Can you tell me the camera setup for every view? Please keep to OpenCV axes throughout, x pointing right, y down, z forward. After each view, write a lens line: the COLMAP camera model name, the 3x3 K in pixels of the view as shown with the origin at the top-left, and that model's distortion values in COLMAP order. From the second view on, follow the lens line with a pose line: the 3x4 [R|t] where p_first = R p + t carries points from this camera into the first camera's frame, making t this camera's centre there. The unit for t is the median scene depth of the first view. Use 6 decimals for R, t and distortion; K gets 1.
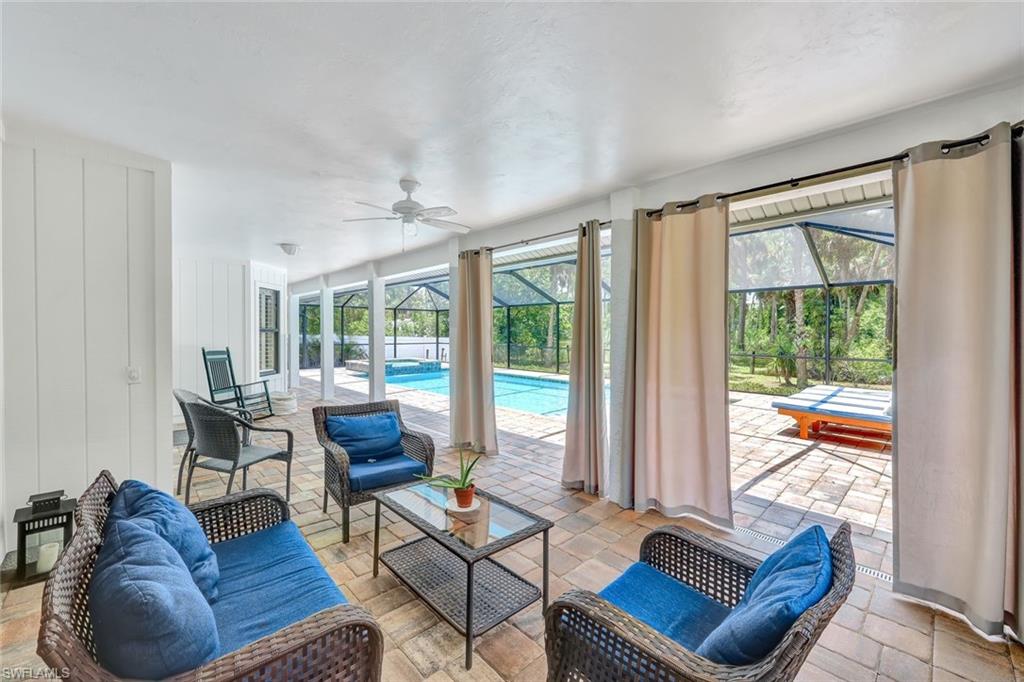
lens RADIAL K [[409.6, 0, 512.0], [0, 409.6, 341.0], [0, 0, 1]] dist [0.001621, 0.000077]
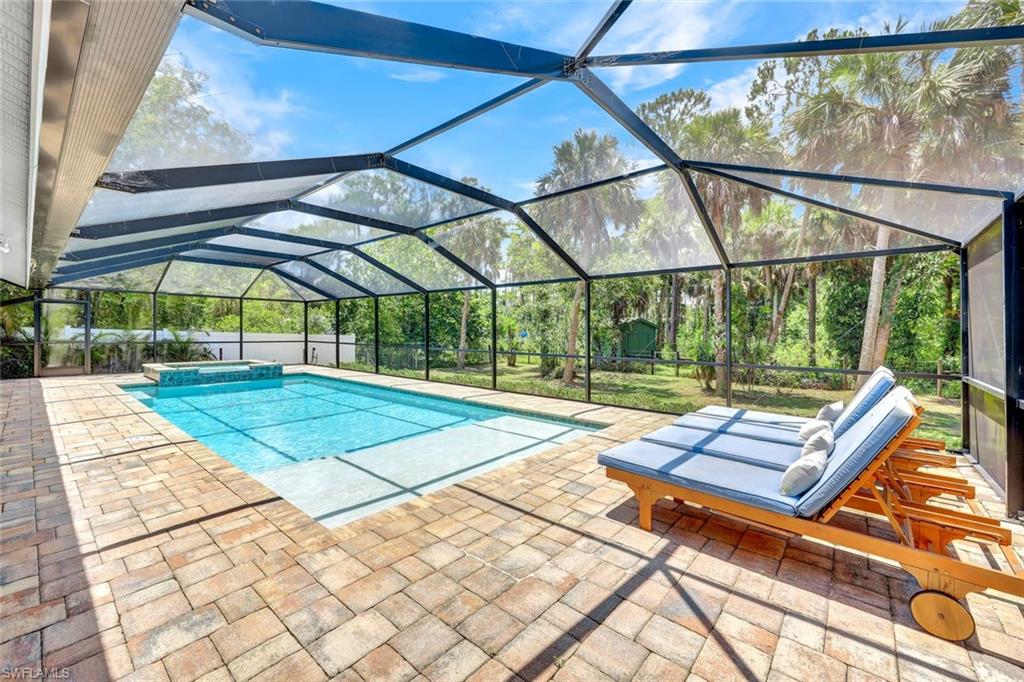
lens RADIAL K [[418.1, 0, 511.9], [0, 418.1, 325.3], [0, 0, 1]] dist [0.001242, -0.000148]
pose [[0.993111, 0.009655, 0.116777, 0.138179], [-0.005671, 0.999392, -0.034406, 0.000104], [-0.117039, 0.033507, 0.992562, 0.139437]]
